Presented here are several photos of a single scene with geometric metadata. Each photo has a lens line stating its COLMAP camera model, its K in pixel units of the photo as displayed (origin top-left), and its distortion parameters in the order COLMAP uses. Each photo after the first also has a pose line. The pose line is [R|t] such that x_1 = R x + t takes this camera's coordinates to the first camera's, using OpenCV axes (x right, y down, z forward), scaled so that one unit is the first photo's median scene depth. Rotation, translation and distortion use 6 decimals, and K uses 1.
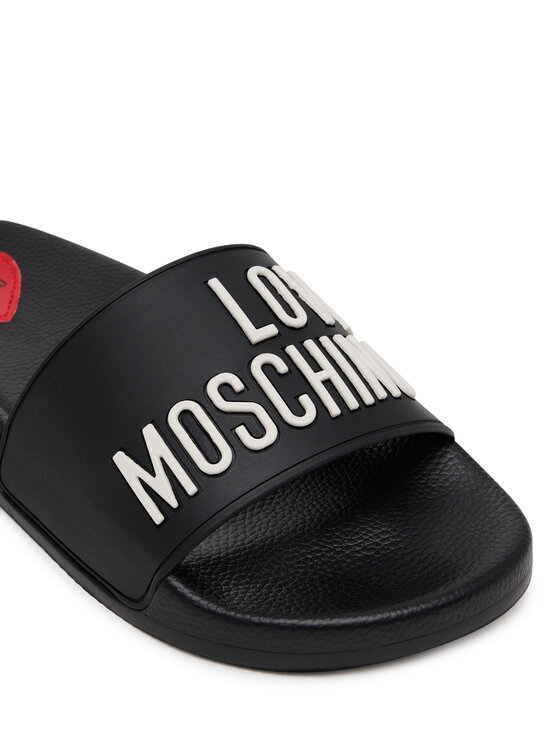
lens RADIAL K [[1330.3, 0, 280.0], [0, 1330.3, 373.0], [0, 0, 1]] dist [0.007792, 0.019438]
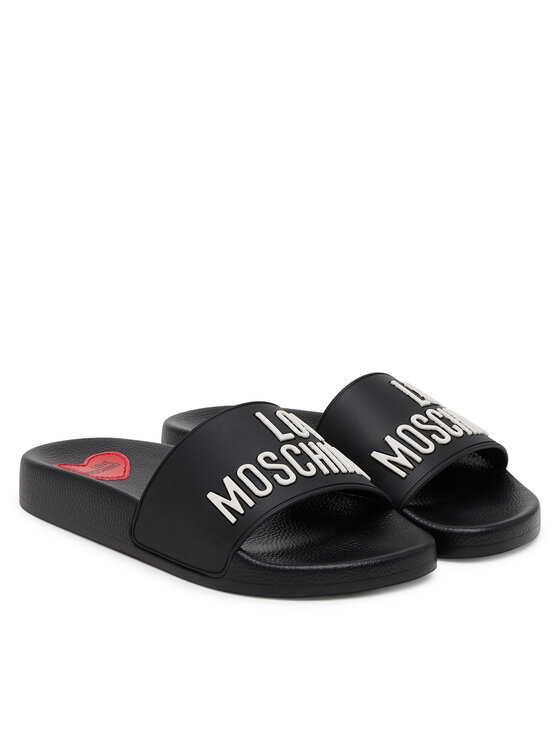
lens RADIAL K [[1042.8, 0, 280.0], [0, 1042.8, 373.0], [0, 0, 1]] dist [-0.005248, -0.001930]
pose [[0.999933, -0.003816, 0.010948, -0.039289], [0.006645, 0.962412, -0.271512, 0.297944], [-0.009501, 0.271566, 0.962373, -0.452319]]
